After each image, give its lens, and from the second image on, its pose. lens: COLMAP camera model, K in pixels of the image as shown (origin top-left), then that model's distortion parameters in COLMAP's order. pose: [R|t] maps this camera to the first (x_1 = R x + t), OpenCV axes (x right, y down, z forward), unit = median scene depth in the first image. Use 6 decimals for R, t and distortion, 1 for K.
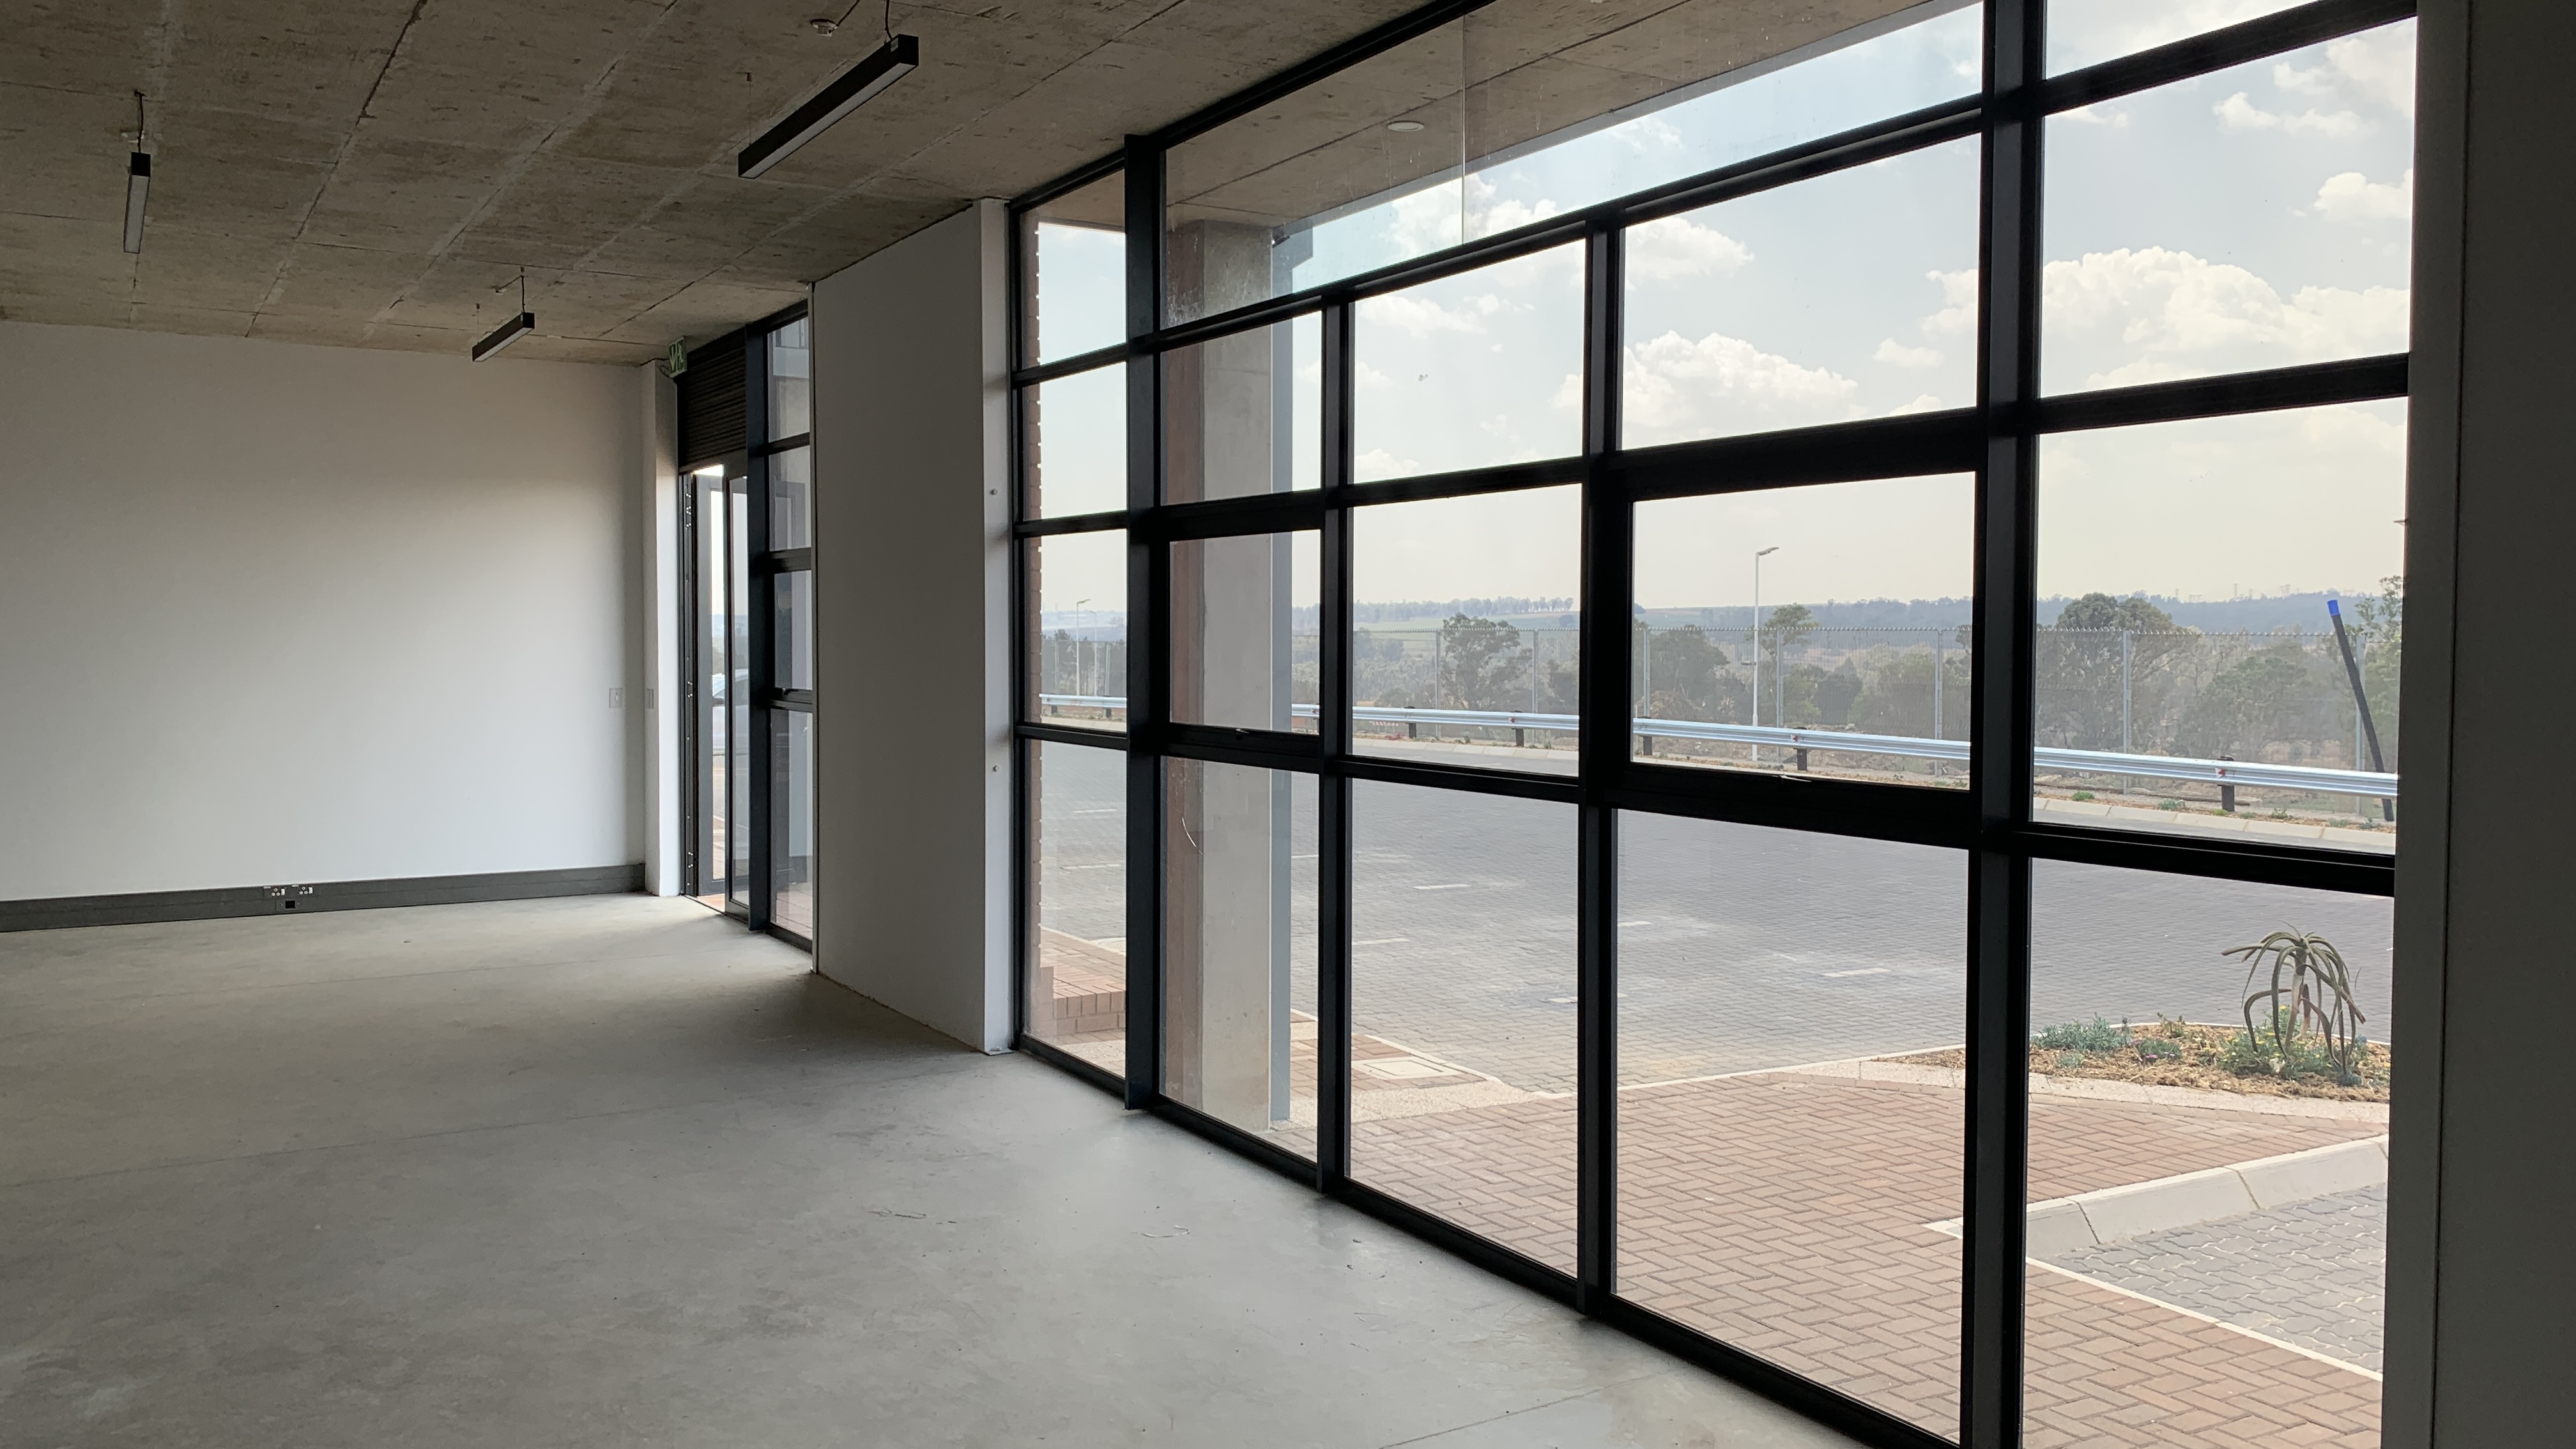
lens RADIAL K [[1952.9, 0, 1291.8], [0, 1952.9, 735.0], [0, 0, 1]] dist [0.041472, -0.063665]
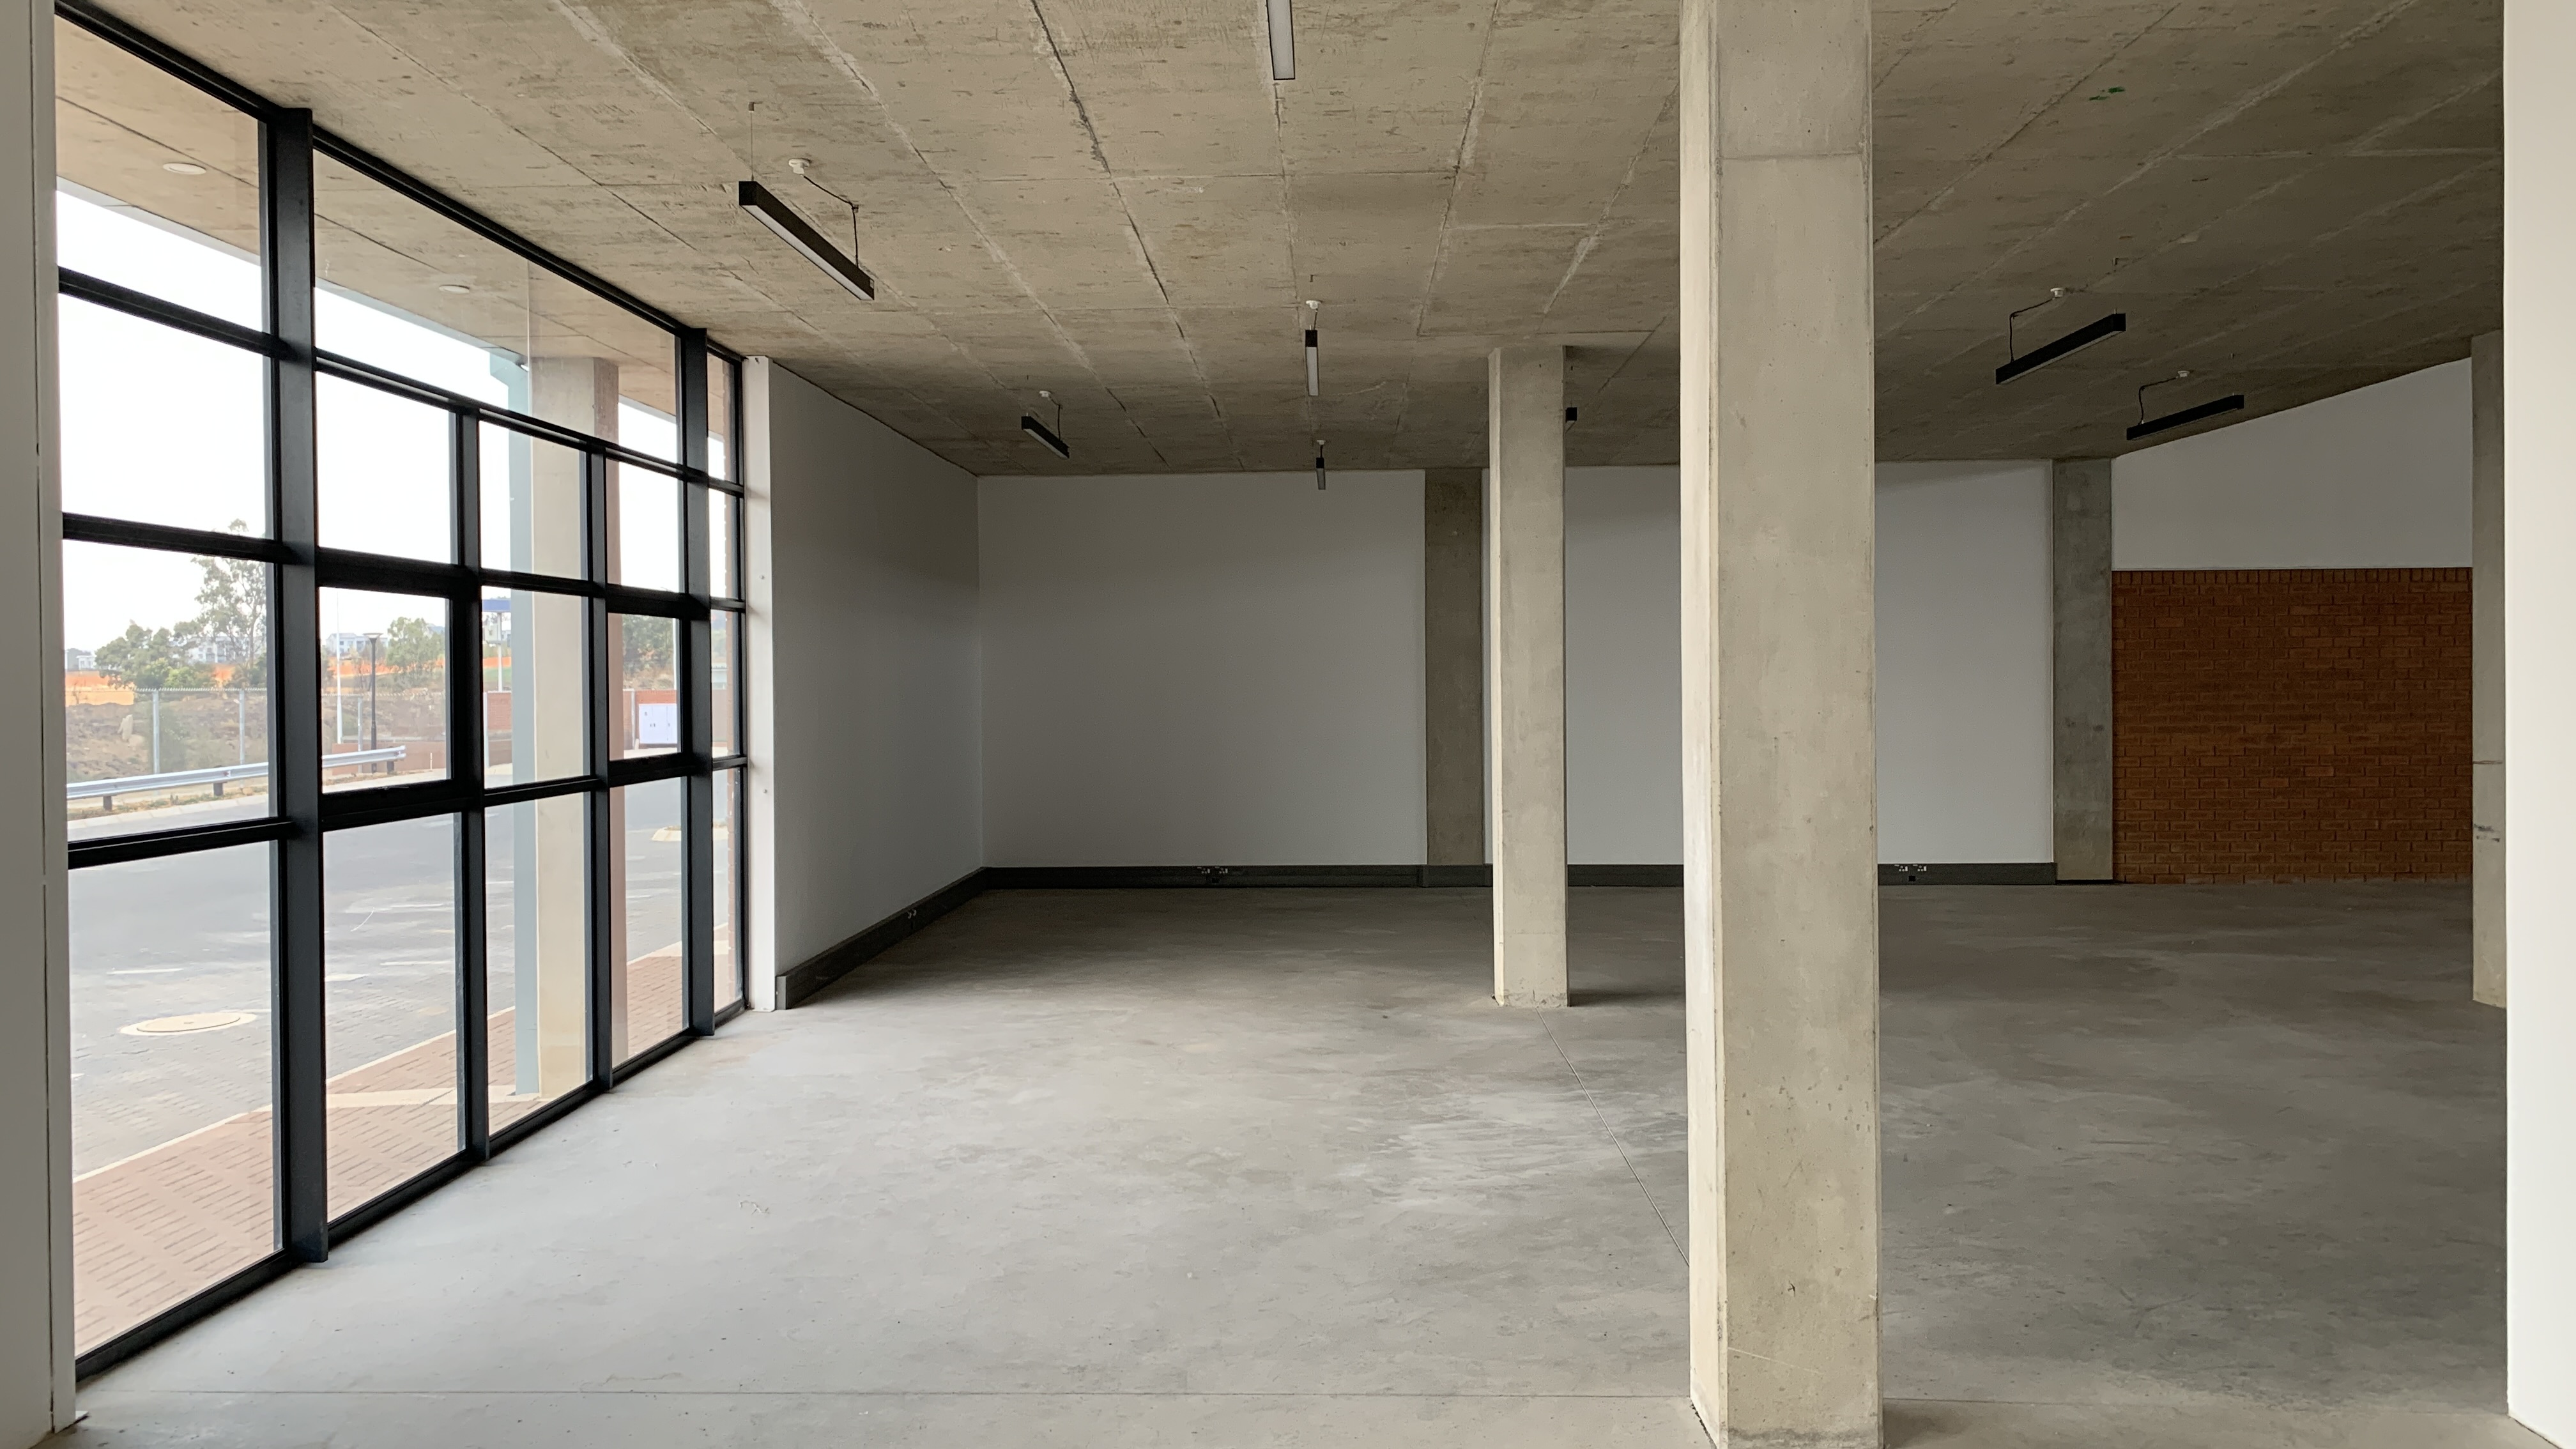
lens RADIAL K [[1952.9, 0, 1273.4], [0, 1952.9, 714.9], [0, 0, 1]] dist [0.041472, -0.063665]
pose [[-0.836536, -0.010079, 0.547819, -1.169453], [0.028786, 0.997642, 0.062312, -0.109210], [-0.547155, 0.067896, -0.834273, 1.931214]]
